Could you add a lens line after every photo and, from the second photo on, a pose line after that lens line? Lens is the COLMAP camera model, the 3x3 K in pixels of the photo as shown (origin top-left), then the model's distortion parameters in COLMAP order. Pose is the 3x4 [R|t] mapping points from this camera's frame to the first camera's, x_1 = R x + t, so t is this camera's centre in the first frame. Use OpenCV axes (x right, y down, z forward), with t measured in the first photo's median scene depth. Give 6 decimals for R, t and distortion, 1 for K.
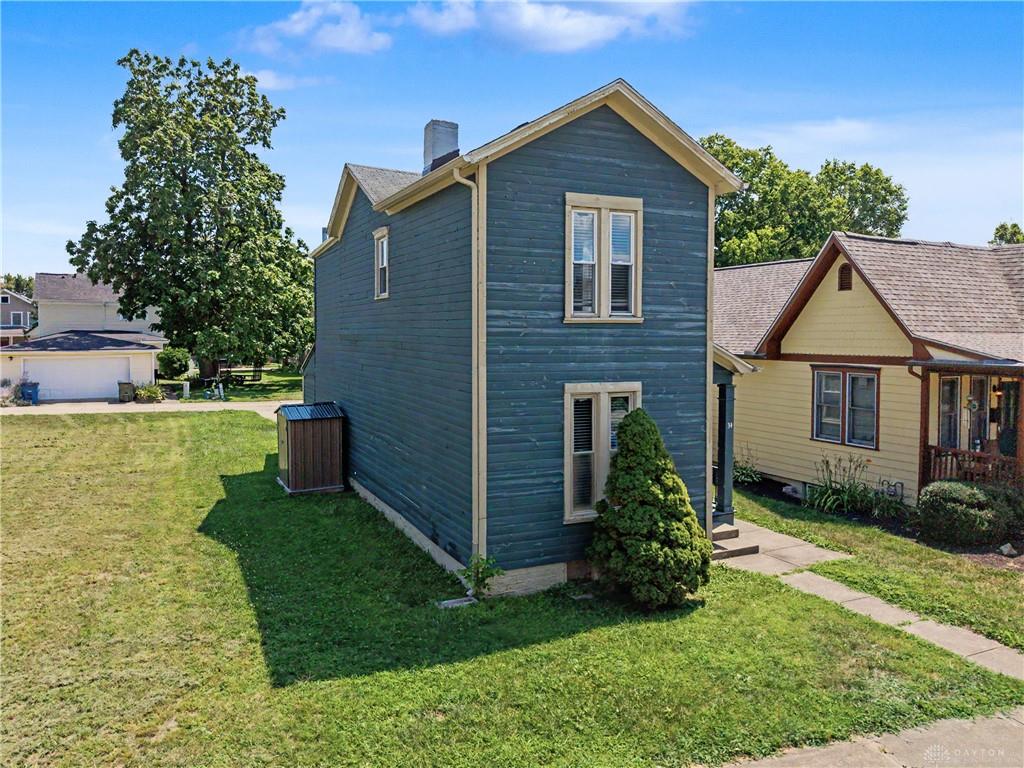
lens RADIAL K [[731.8, 0, 510.9], [0, 731.8, 355.3], [0, 0, 1]] dist [0.023568, -0.024813]
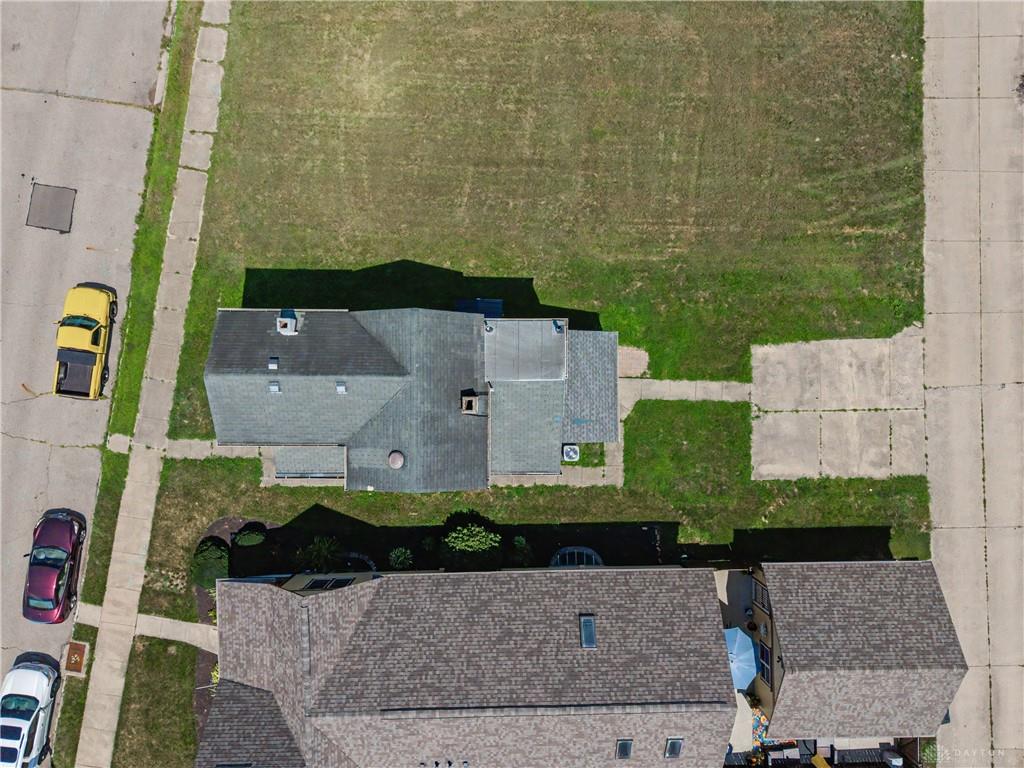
lens RADIAL K [[800.0, 0, 506.4], [0, 800.0, 393.9], [0, 0, 1]] dist [0.008820, 0.003976]
pose [[-0.433292, 0.901241, -0.004840, -0.207042], [-0.042301, -0.014973, 0.998993, -2.898179], [0.900260, 0.433060, 0.044611, 1.694662]]
